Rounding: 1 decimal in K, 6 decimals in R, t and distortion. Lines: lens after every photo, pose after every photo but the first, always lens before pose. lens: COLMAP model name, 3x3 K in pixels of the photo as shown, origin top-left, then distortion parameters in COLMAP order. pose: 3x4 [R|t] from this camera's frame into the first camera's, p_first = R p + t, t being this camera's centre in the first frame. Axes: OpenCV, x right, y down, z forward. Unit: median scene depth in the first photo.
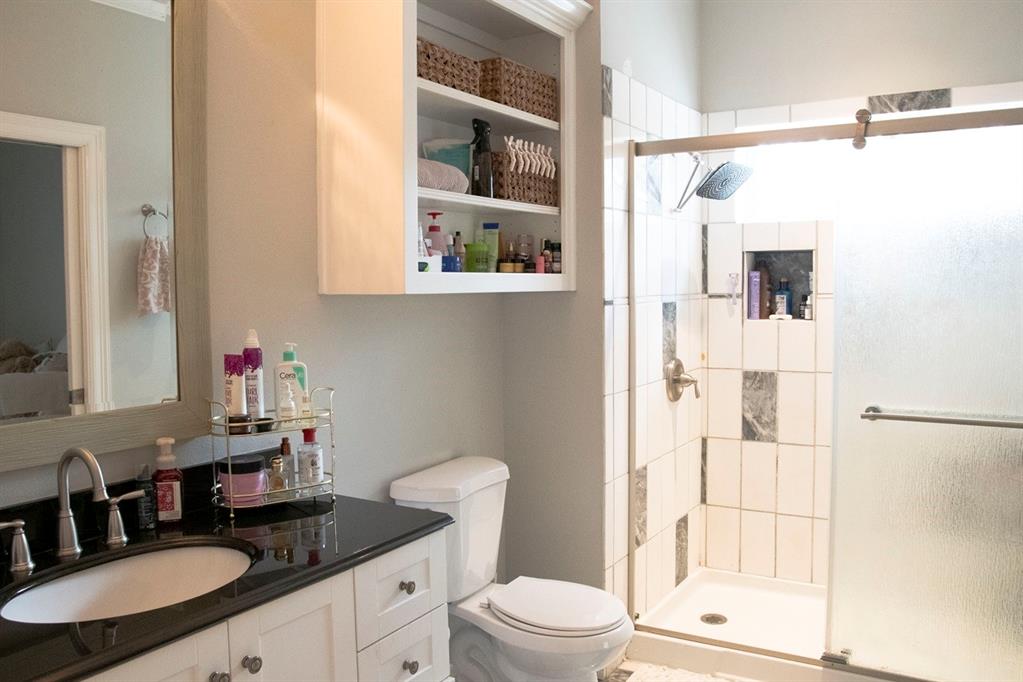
lens RADIAL K [[837.6, 0, 511.6], [0, 837.6, 344.4], [0, 0, 1]] dist [-0.077285, 0.025869]
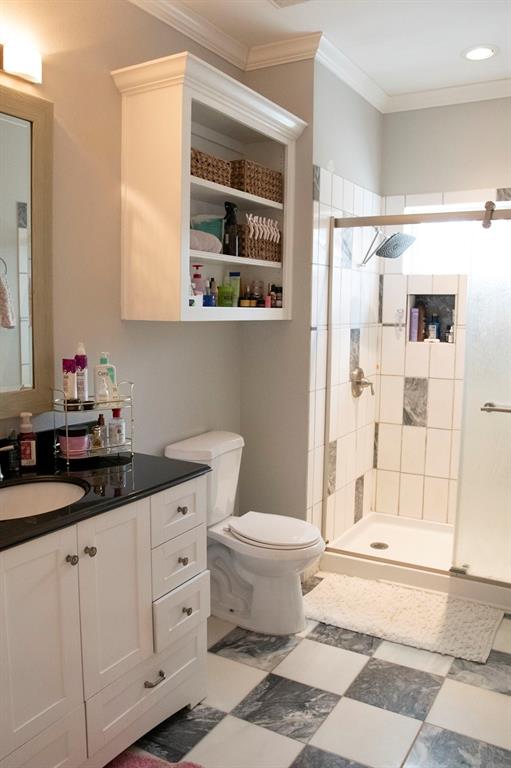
lens RADIAL K [[628.8, 0, 252.4], [0, 628.8, 383.1], [0, 0, 1]] dist [-0.077285, 0.025869]
pose [[0.999486, 0.020698, 0.024464, -0.017473], [-0.021800, 0.998719, 0.045659, -0.002276], [-0.023487, -0.046169, 0.998658, -0.109050]]
